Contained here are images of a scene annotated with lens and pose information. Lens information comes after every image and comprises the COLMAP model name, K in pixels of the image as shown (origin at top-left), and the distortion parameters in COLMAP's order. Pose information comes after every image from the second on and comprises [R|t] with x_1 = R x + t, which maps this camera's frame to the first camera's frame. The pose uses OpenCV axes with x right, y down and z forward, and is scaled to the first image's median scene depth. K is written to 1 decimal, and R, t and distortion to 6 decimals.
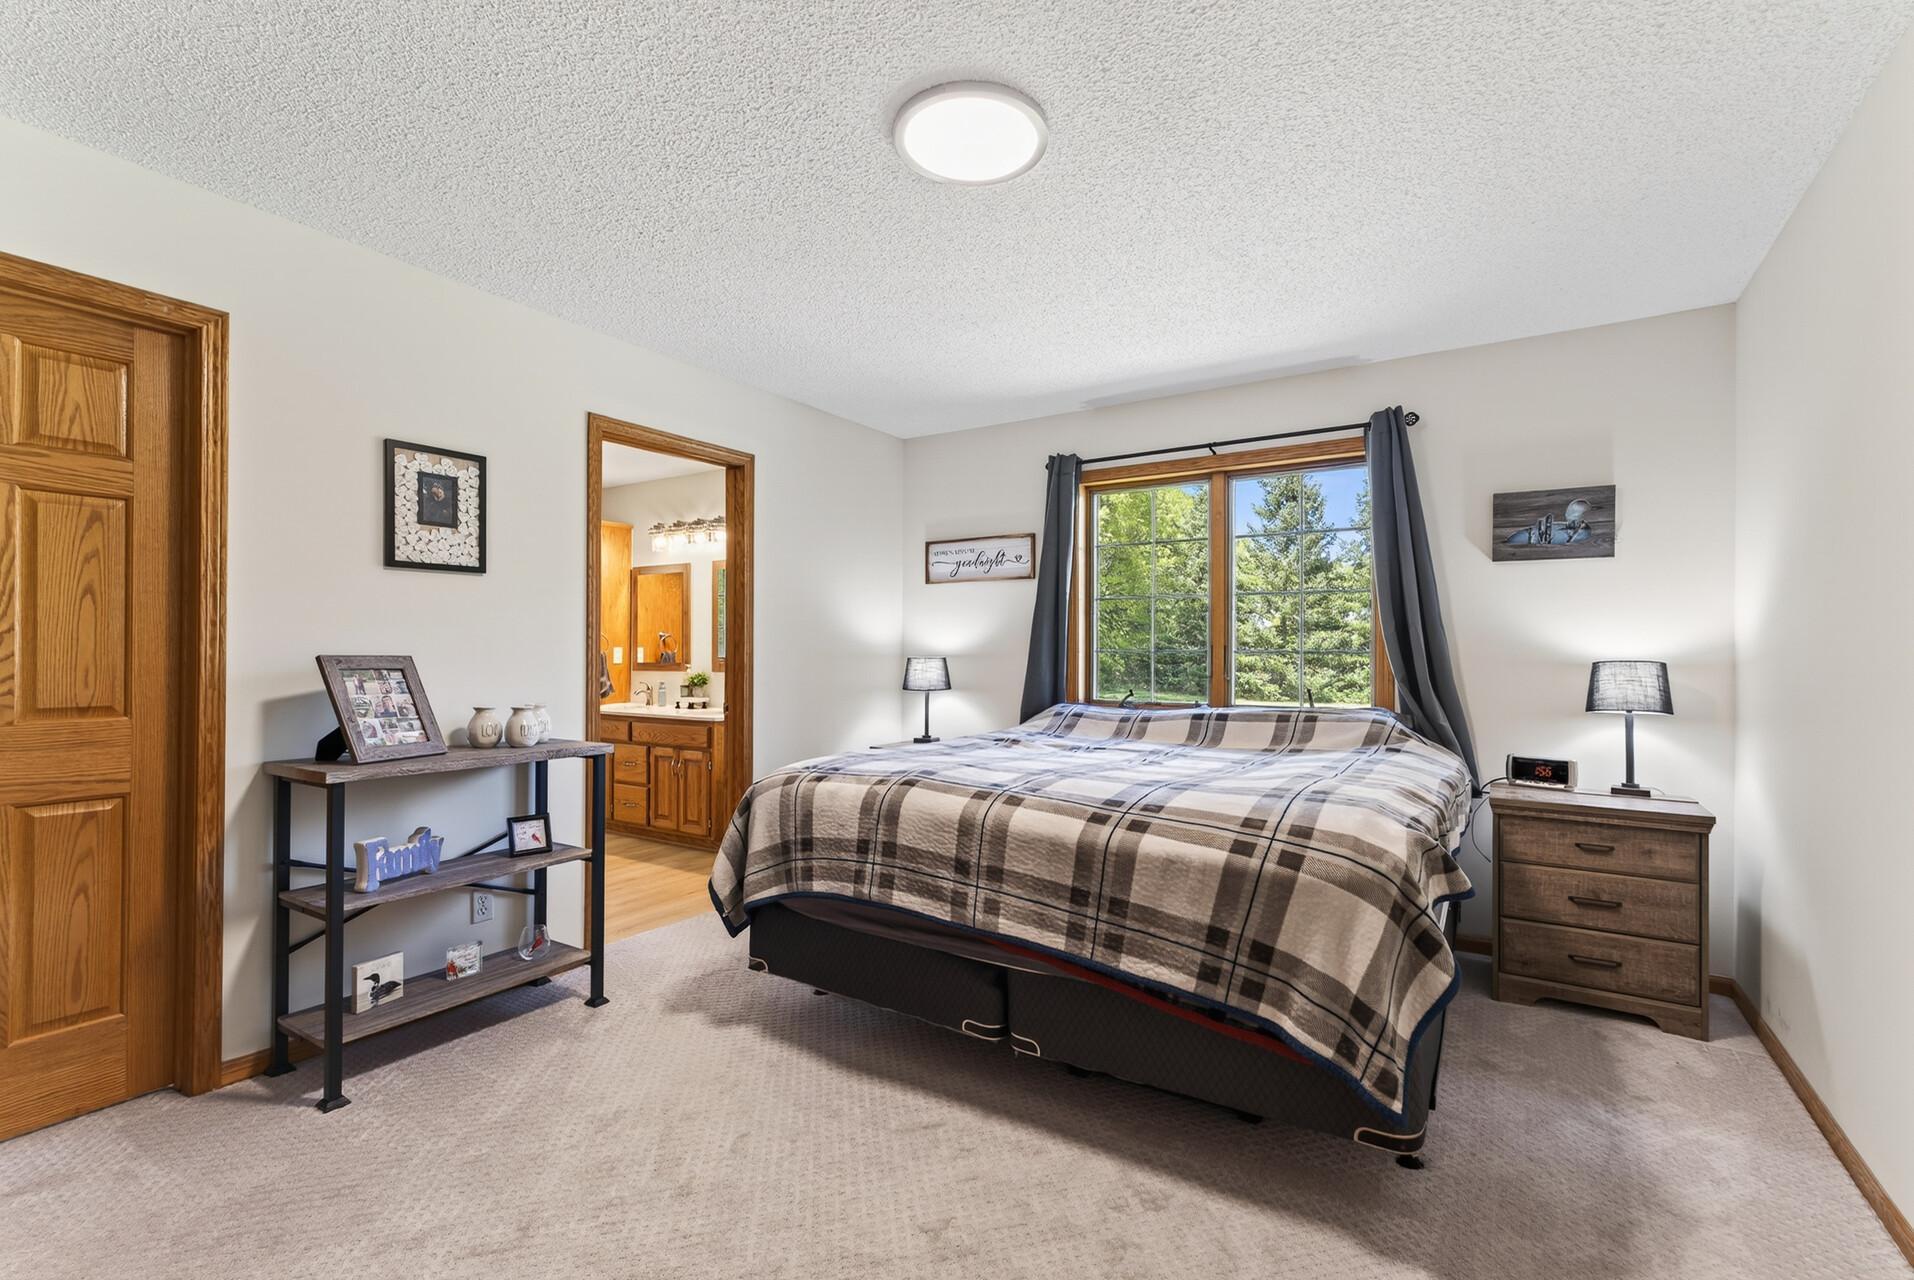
lens RADIAL K [[831.0, 0, 967.3], [0, 831.0, 648.2], [0, 0, 1]] dist [0.007081, -0.000042]
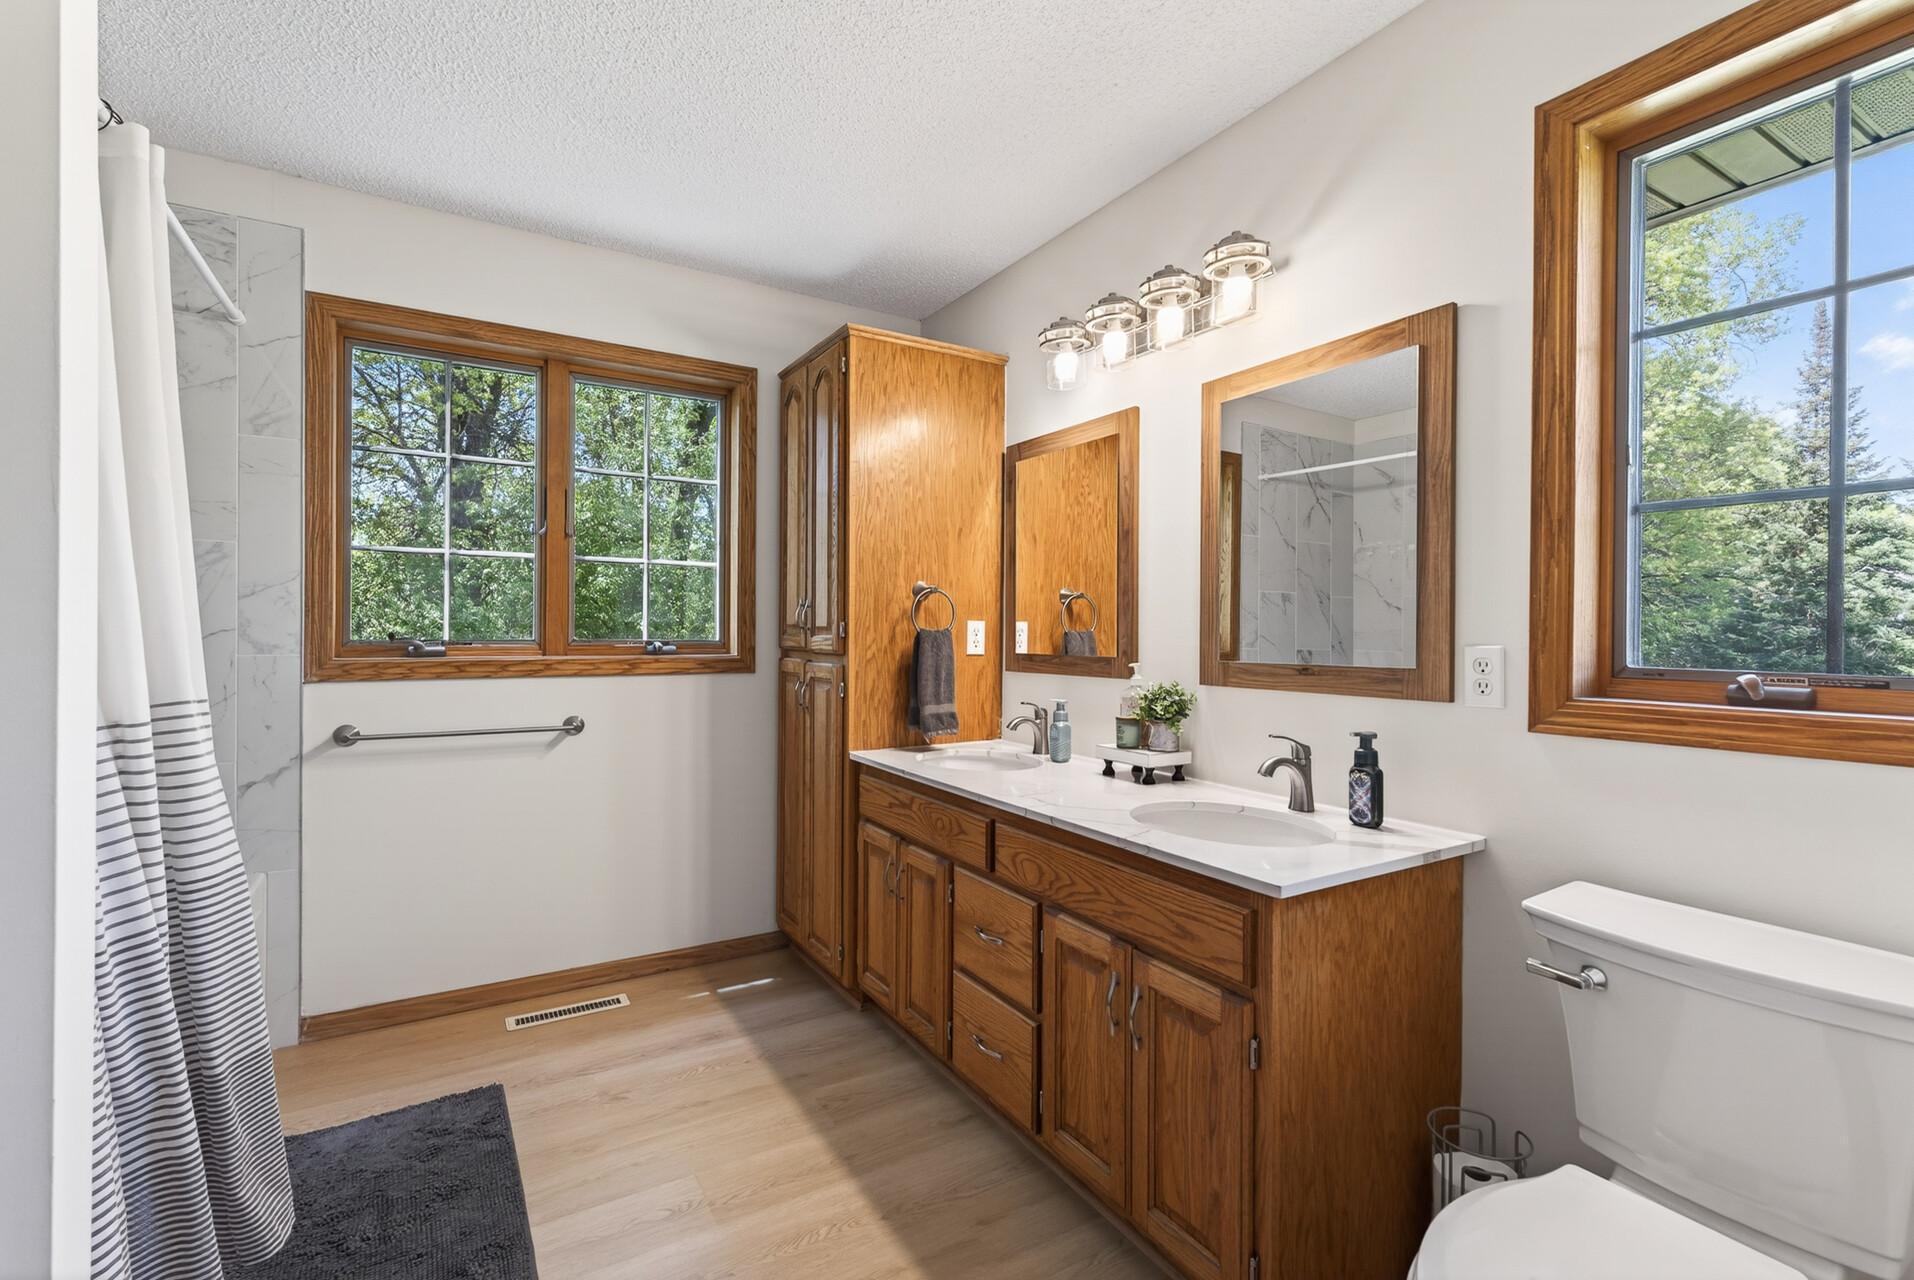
lens RADIAL K [[842.5, 0, 957.0], [0, 842.5, 640.0], [0, 0, 1]] dist [-0.013849, -0.000096]
pose [[0.896462, 0.008308, -0.443044, -0.237970], [-0.002772, 0.999910, 0.013140, 0.003826], [0.443113, -0.010552, 0.896404, 0.616615]]
